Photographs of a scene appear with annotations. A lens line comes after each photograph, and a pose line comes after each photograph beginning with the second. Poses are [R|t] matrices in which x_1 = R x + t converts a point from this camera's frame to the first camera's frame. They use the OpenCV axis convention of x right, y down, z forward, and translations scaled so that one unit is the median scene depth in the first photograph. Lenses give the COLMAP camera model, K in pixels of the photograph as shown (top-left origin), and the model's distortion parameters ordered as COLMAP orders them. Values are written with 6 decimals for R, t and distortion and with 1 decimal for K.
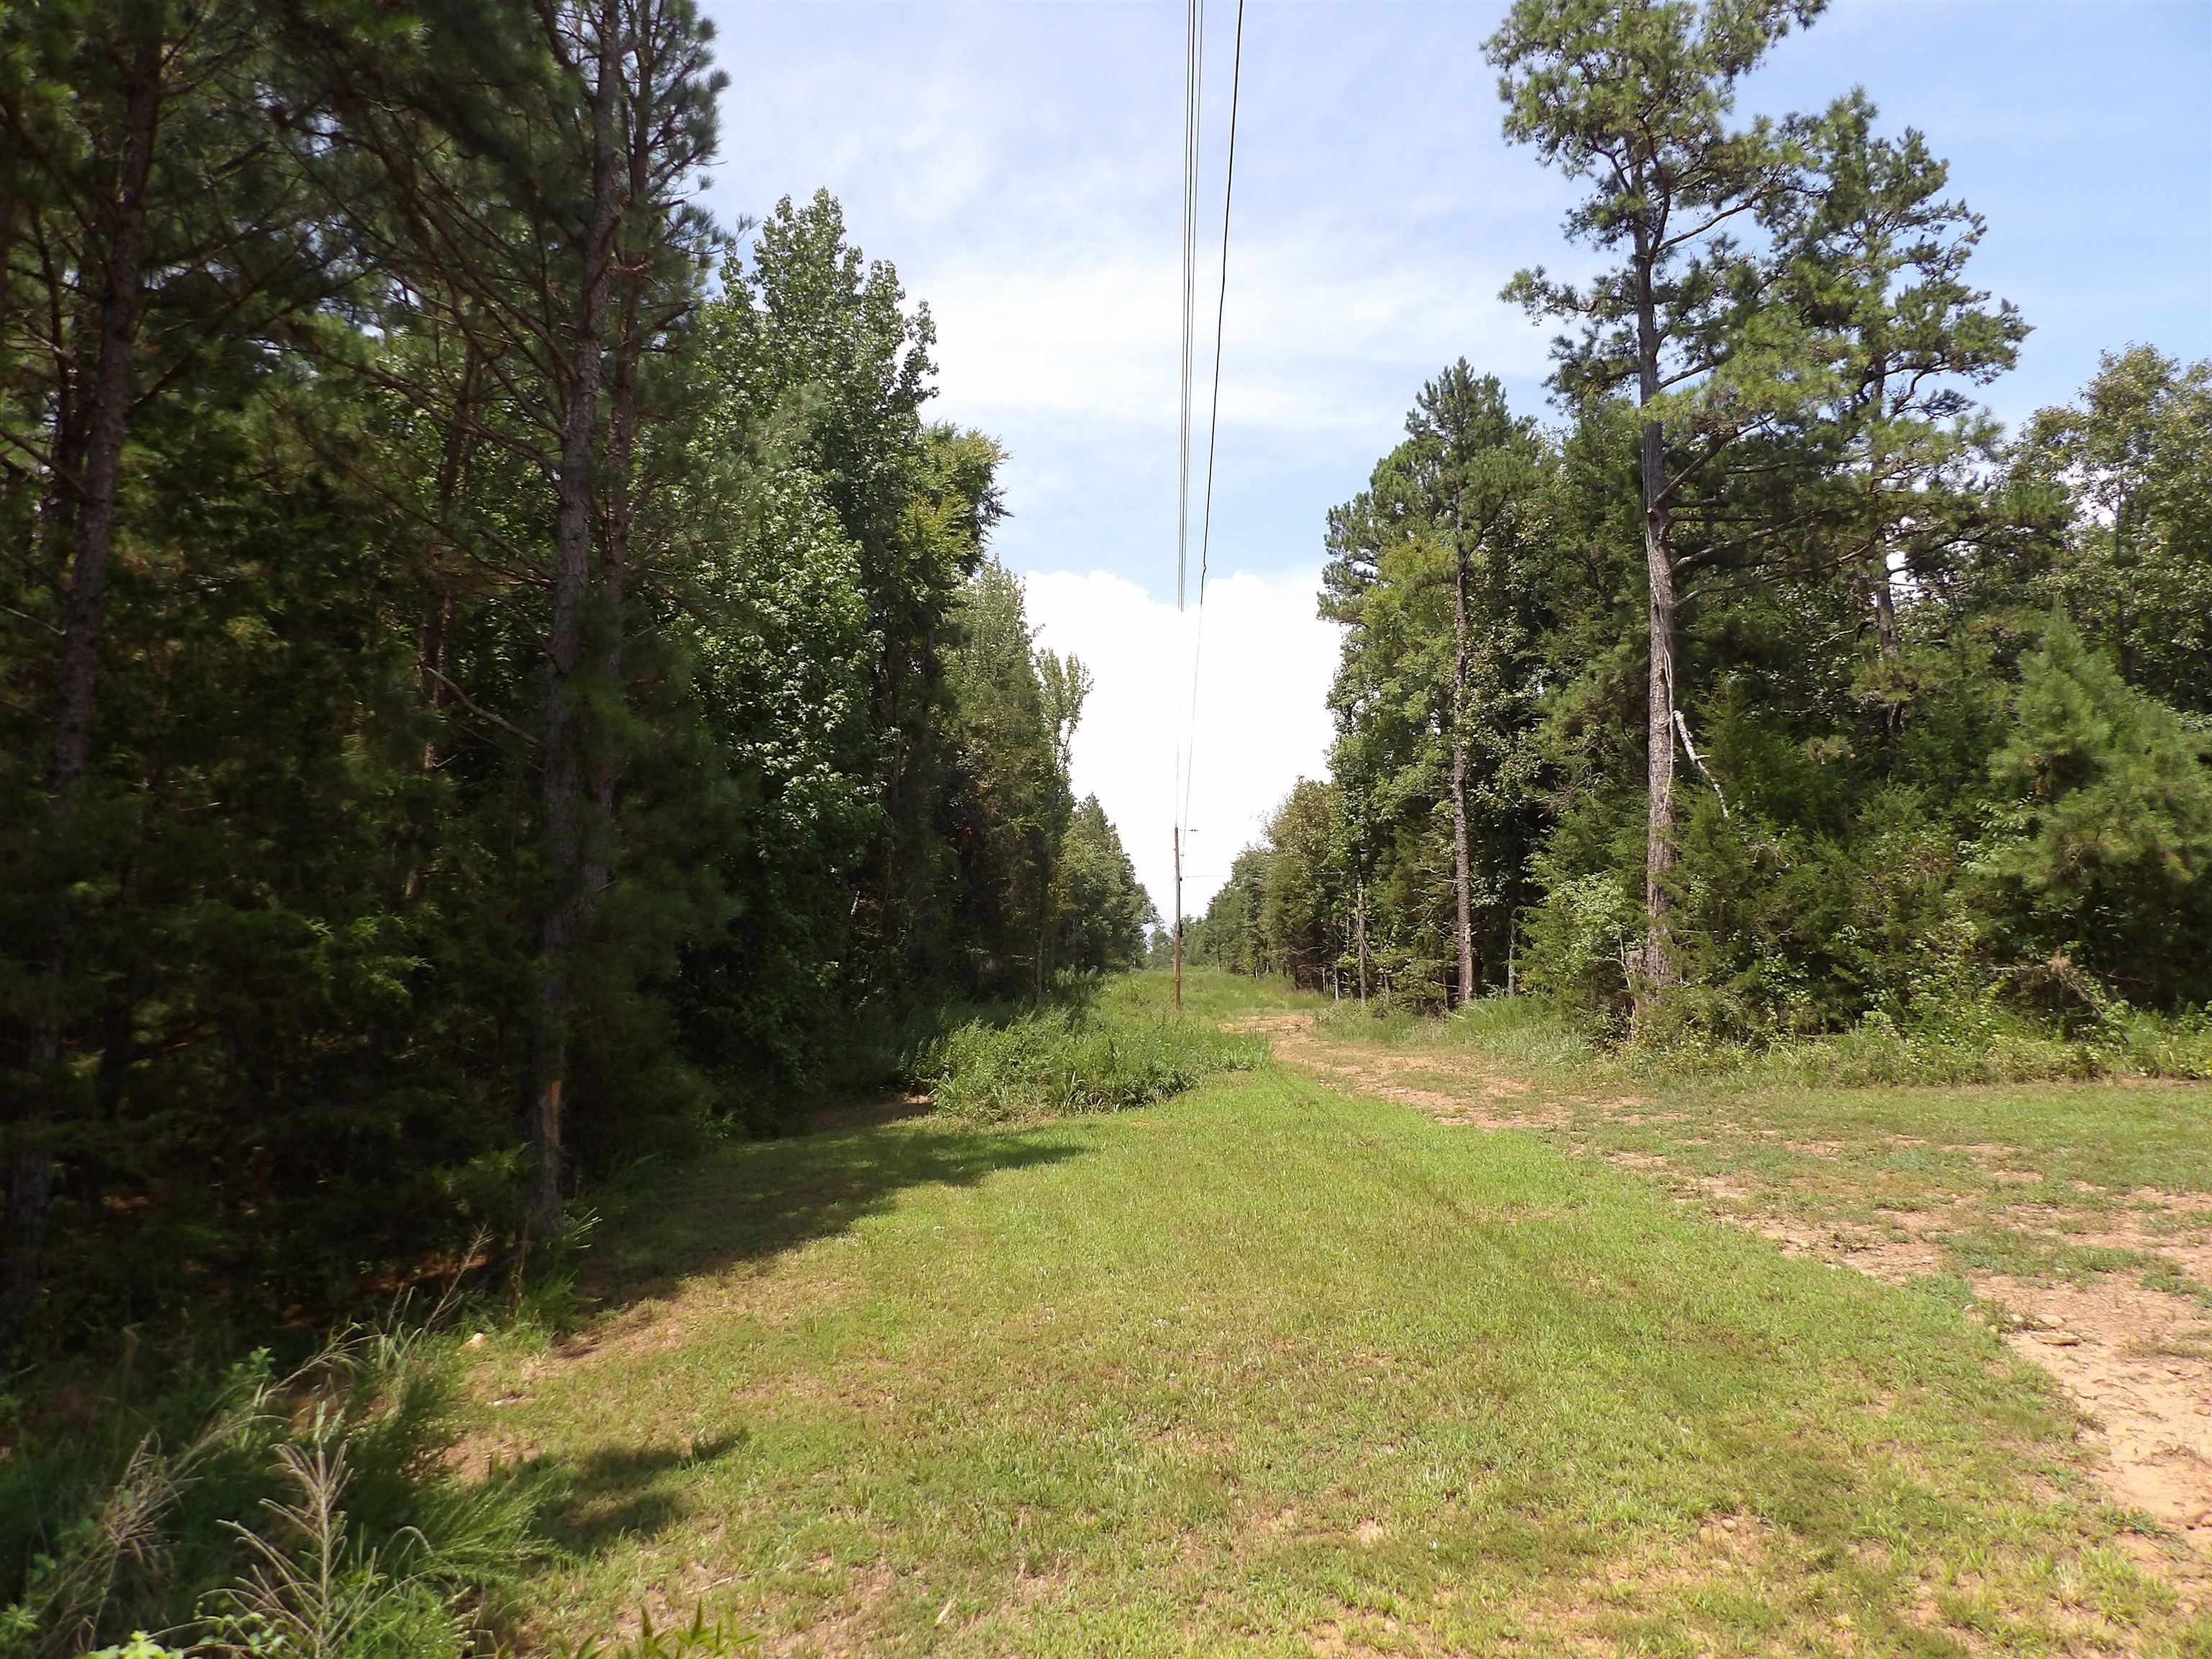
lens RADIAL K [[1588.9, 0, 1109.9], [0, 1588.9, 828.5], [0, 0, 1]] dist [-0.029926, 0.046483]
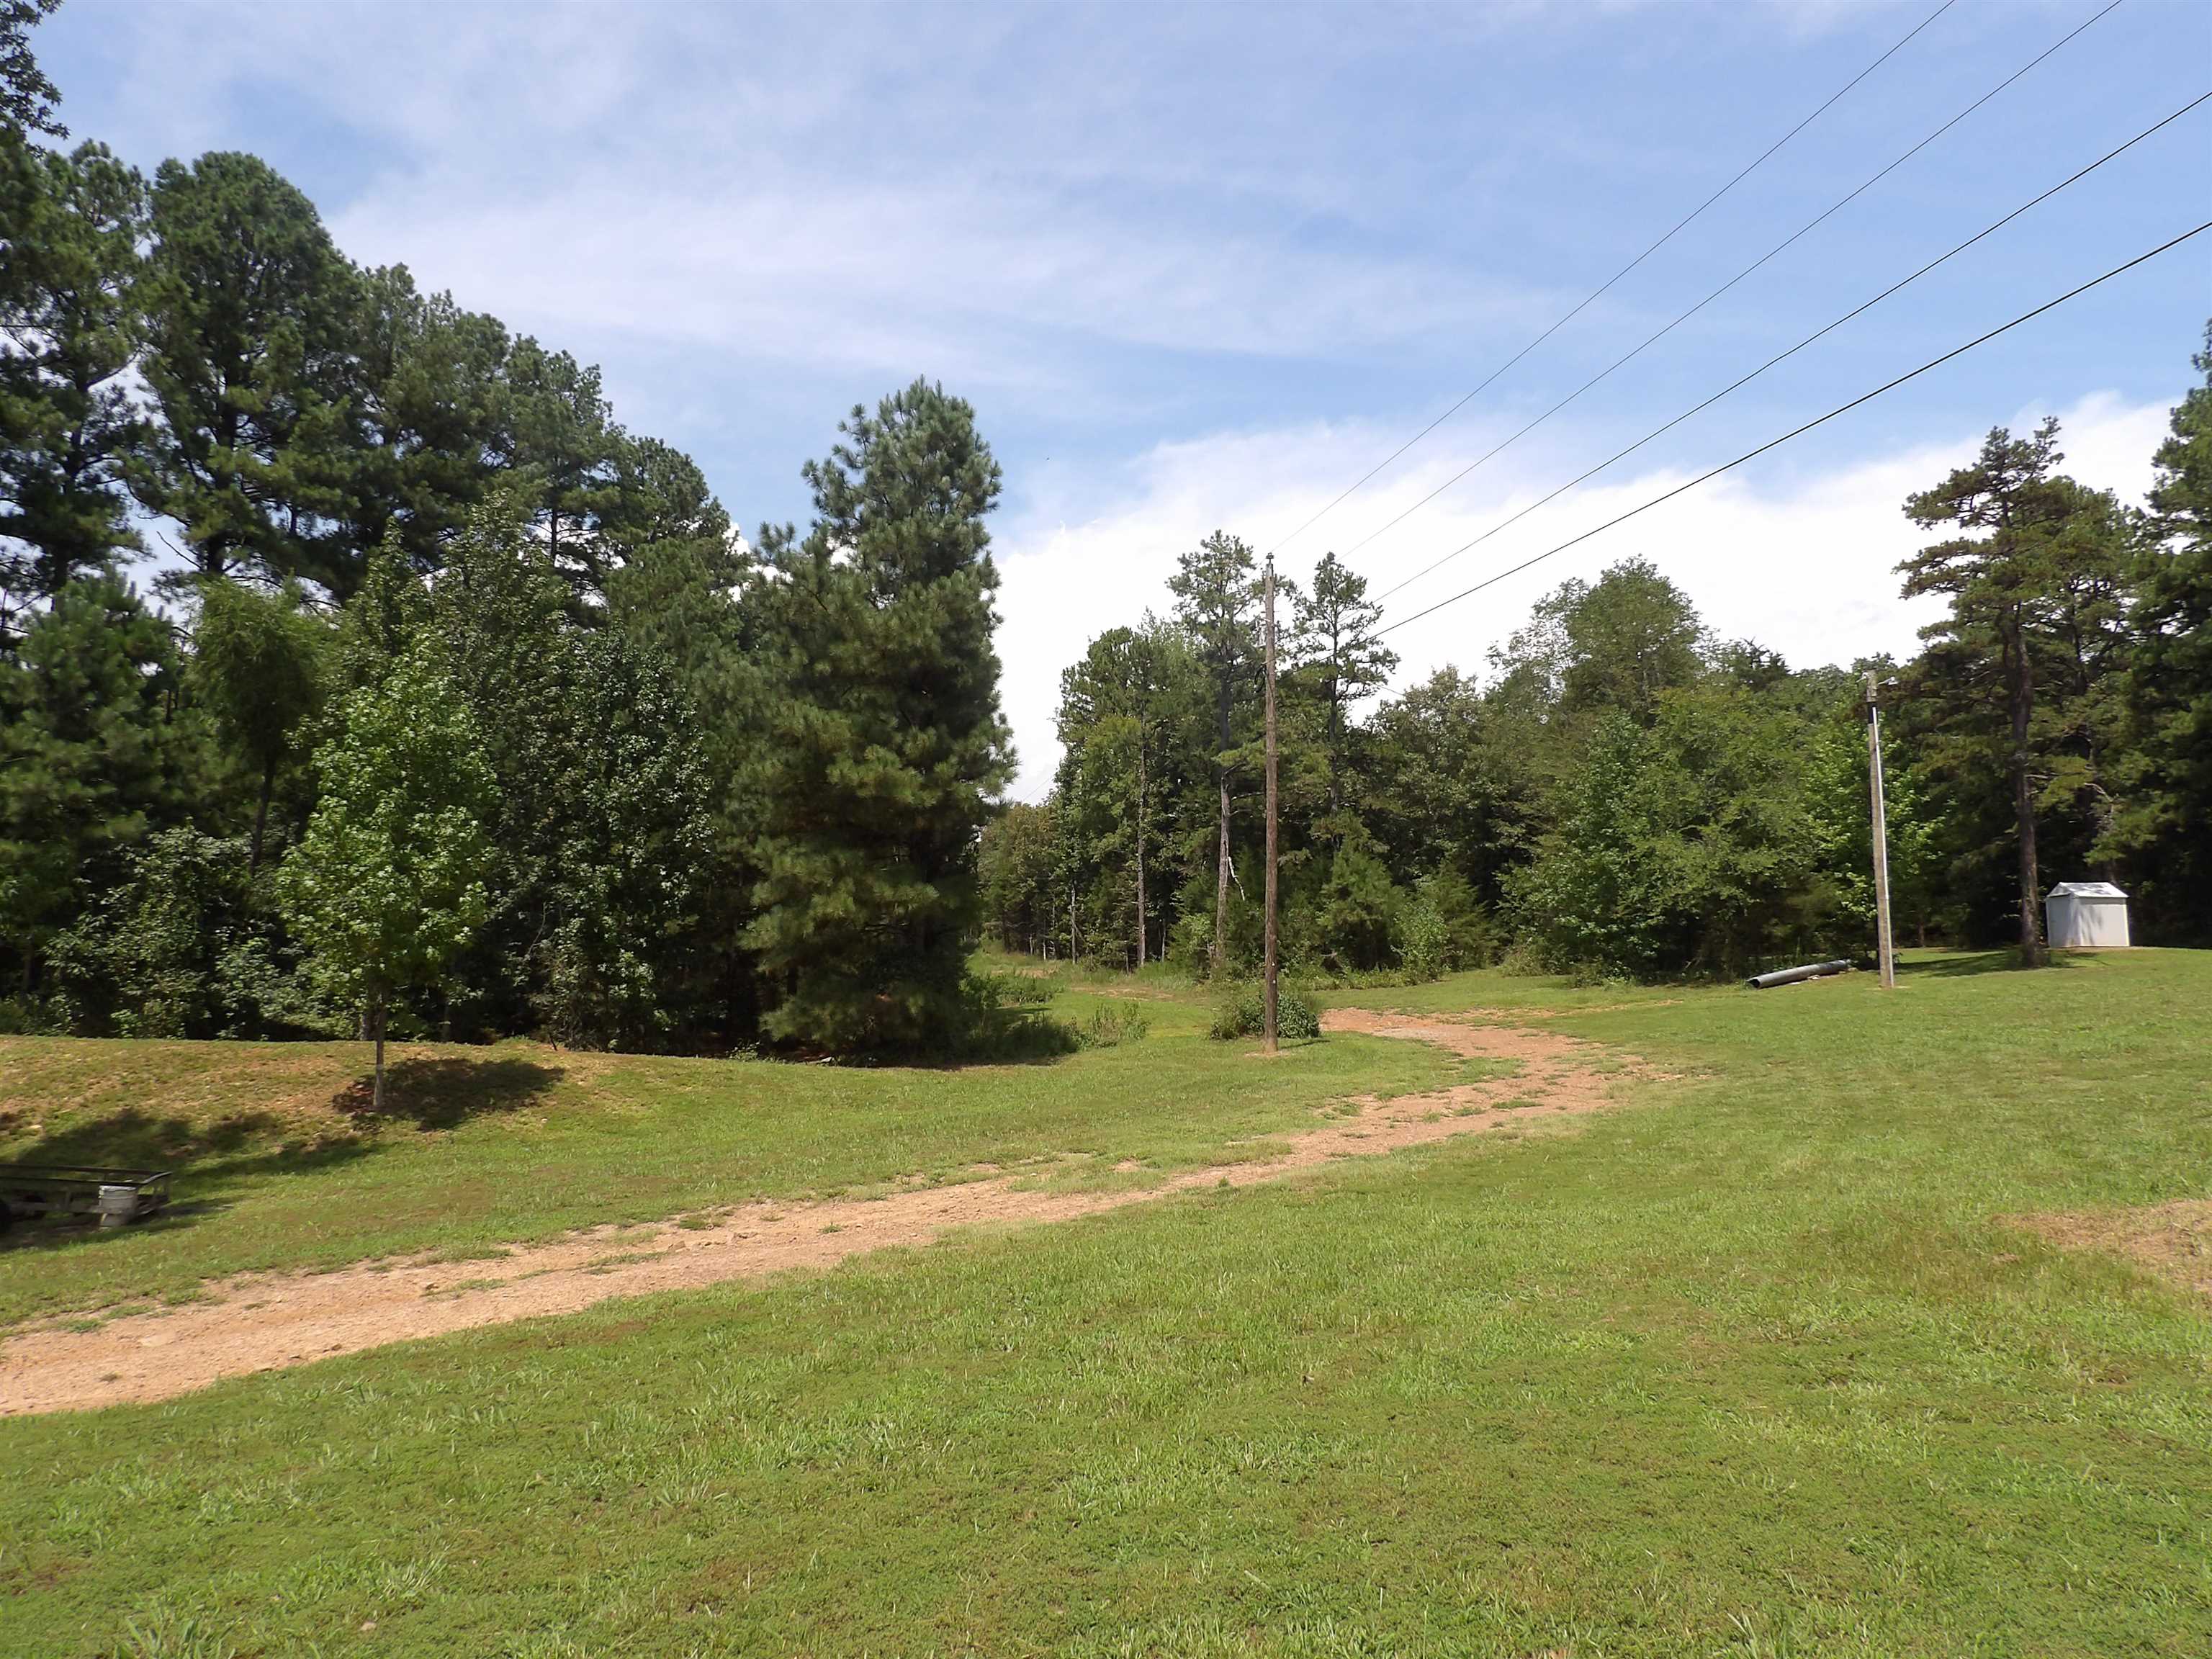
lens RADIAL K [[1588.9, 0, 1109.9], [0, 1588.9, 828.5], [0, 0, 1]] dist [-0.029926, 0.046483]
pose [[0.975223, 0.021688, 0.220160, -0.275597], [-0.028023, 0.999277, 0.025693, -0.118796], [-0.219444, -0.031226, 0.975125, -1.005172]]
